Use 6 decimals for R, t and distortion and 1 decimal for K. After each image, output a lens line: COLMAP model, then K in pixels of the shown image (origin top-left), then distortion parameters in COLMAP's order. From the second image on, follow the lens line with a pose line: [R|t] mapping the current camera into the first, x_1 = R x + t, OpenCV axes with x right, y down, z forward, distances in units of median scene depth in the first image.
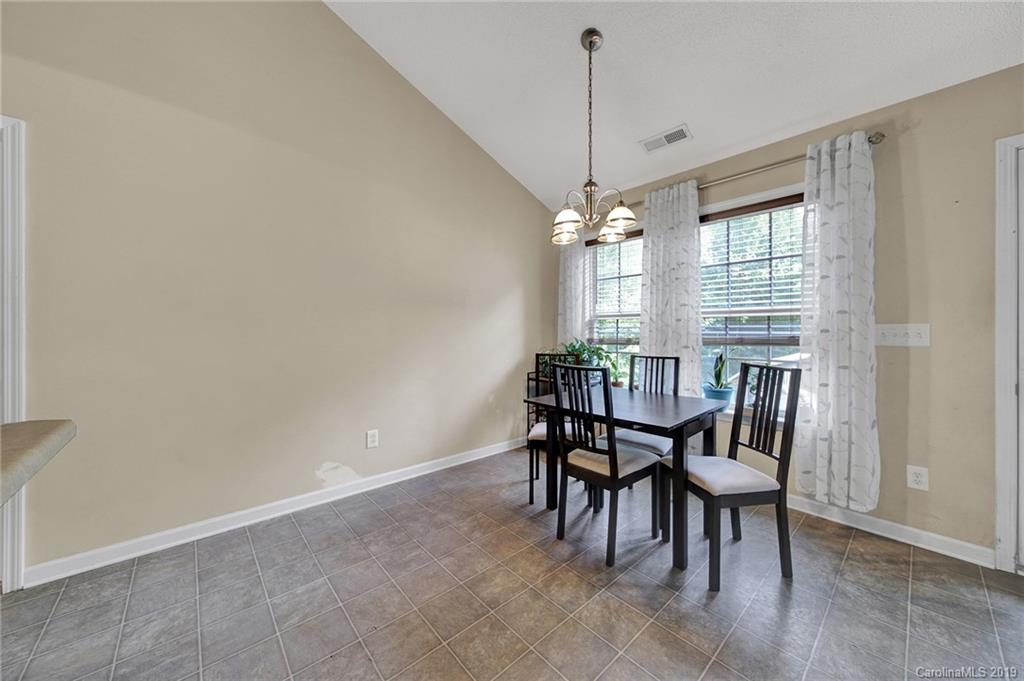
lens RADIAL K [[364.4, 0, 510.2], [0, 364.4, 331.5], [0, 0, 1]] dist [-0.000885, -0.000243]
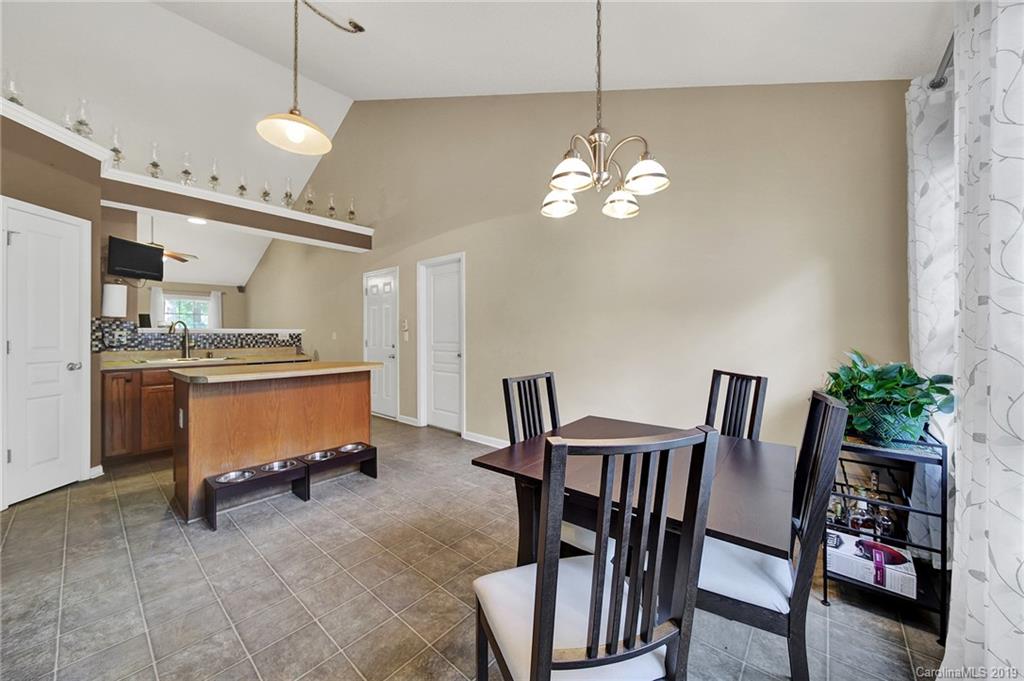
lens RADIAL K [[369.3, 0, 508.1], [0, 369.3, 334.8], [0, 0, 1]] dist [-0.000784, -0.000411]
pose [[0.134006, -0.002067, -0.990978, 0.922300], [-0.000675, 0.999997, -0.002177, 0.000104], [0.990980, 0.000961, 0.134005, 0.730131]]
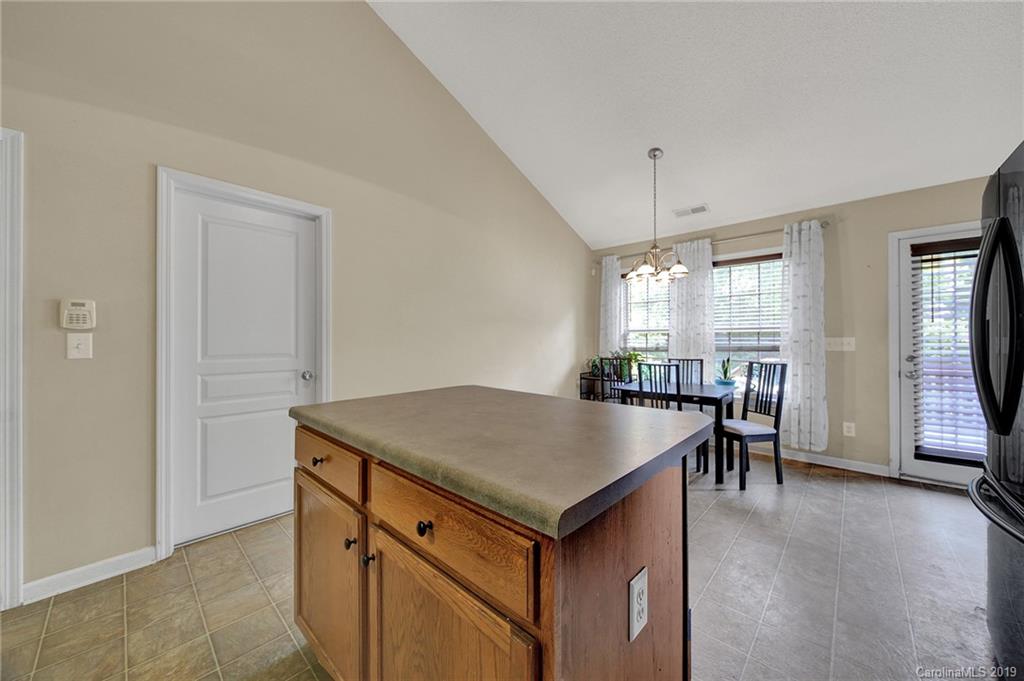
lens RADIAL K [[364.2, 0, 512.0], [0, 364.2, 340.5], [0, 0, 1]] dist [0.000589, -0.000009]
pose [[0.995767, -0.001002, 0.091908, -0.541218], [0.001381, 0.999991, -0.004066, -0.001771], [-0.091903, 0.004176, 0.995759, -0.495794]]
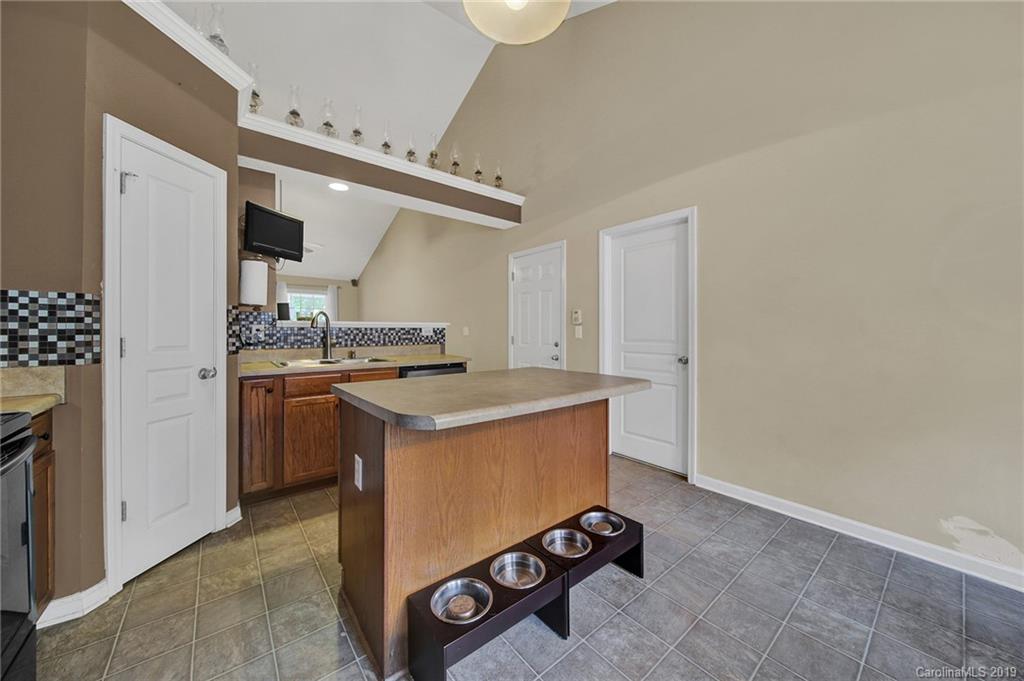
lens RADIAL K [[364.4, 0, 510.2], [0, 364.4, 331.5], [0, 0, 1]] dist [-0.000885, -0.000243]
pose [[-0.048783, 0.002624, -0.998806, 0.283870], [-0.003711, 0.999989, 0.002808, -0.000501], [0.998802, 0.003844, -0.048773, 0.173656]]
